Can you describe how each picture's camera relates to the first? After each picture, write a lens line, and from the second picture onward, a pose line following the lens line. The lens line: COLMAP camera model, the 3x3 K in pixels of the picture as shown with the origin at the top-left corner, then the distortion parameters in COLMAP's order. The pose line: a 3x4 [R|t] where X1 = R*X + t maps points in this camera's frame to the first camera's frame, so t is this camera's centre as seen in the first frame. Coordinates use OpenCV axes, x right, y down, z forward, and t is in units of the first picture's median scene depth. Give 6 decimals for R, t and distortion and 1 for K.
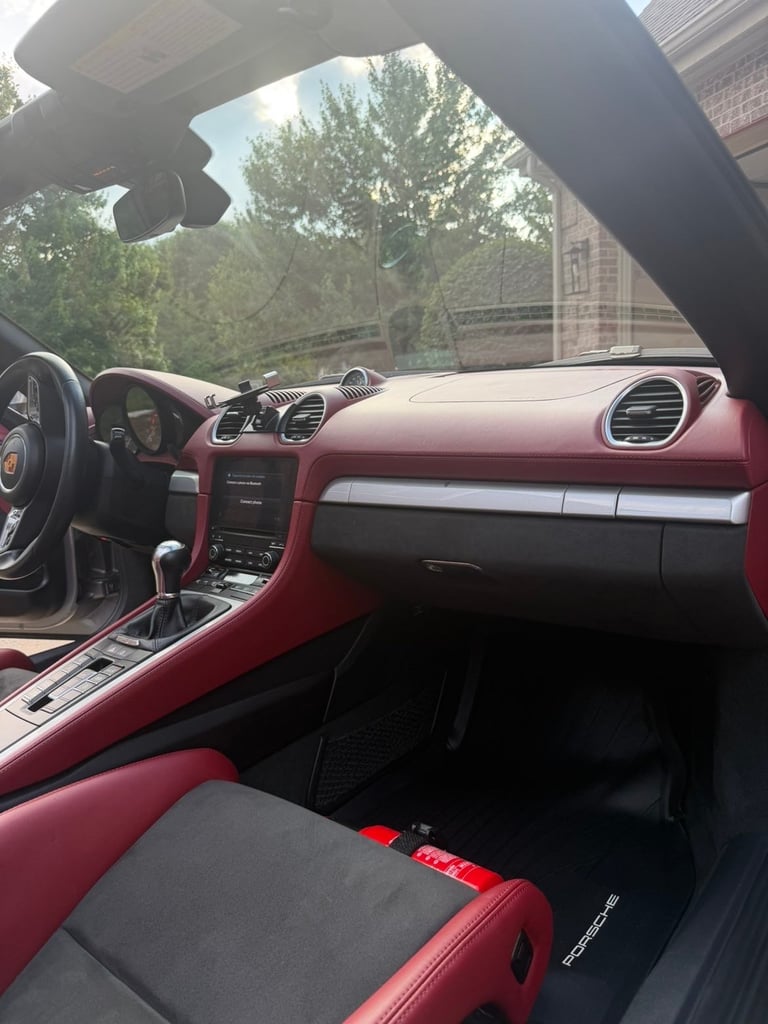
lens RADIAL K [[777.3, 0, 384.5], [0, 777.3, 524.5], [0, 0, 1]] dist [0.083779, -0.138268]
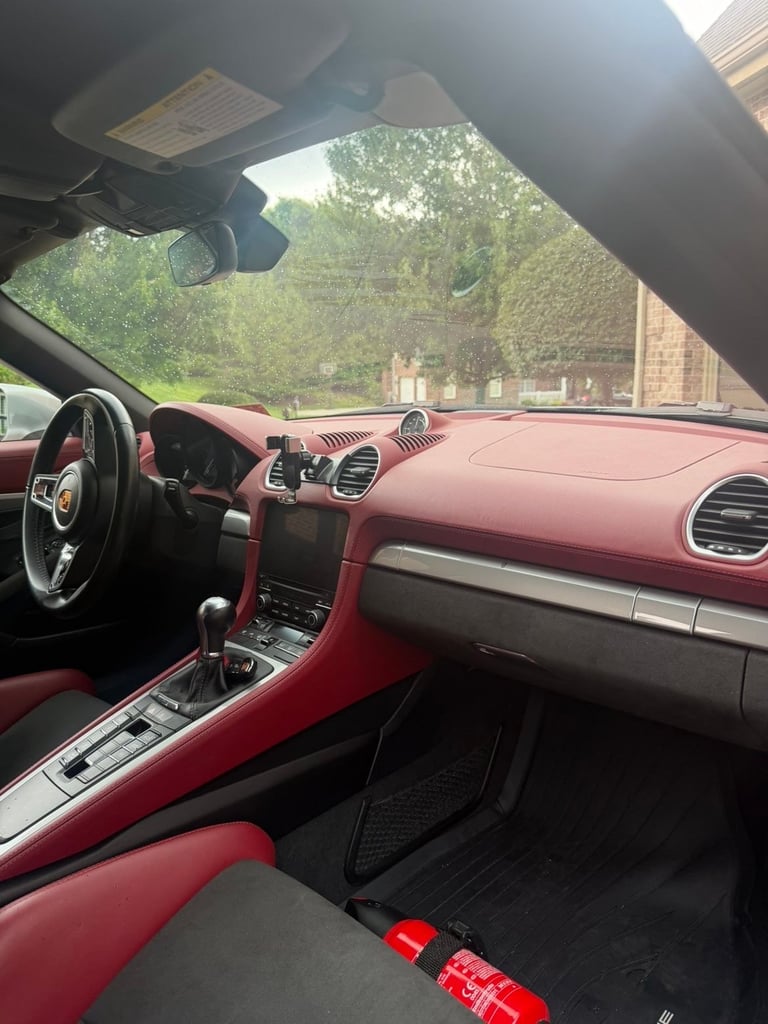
lens RADIAL K [[763.7, 0, 379.9], [0, 763.7, 513.8], [0, 0, 1]] dist [0.074352, -0.095279]
pose [[0.994312, 0.042830, -0.097518, 0.015233], [-0.039548, 0.998593, 0.035338, -0.107315], [0.098895, -0.031280, 0.994606, 0.067556]]
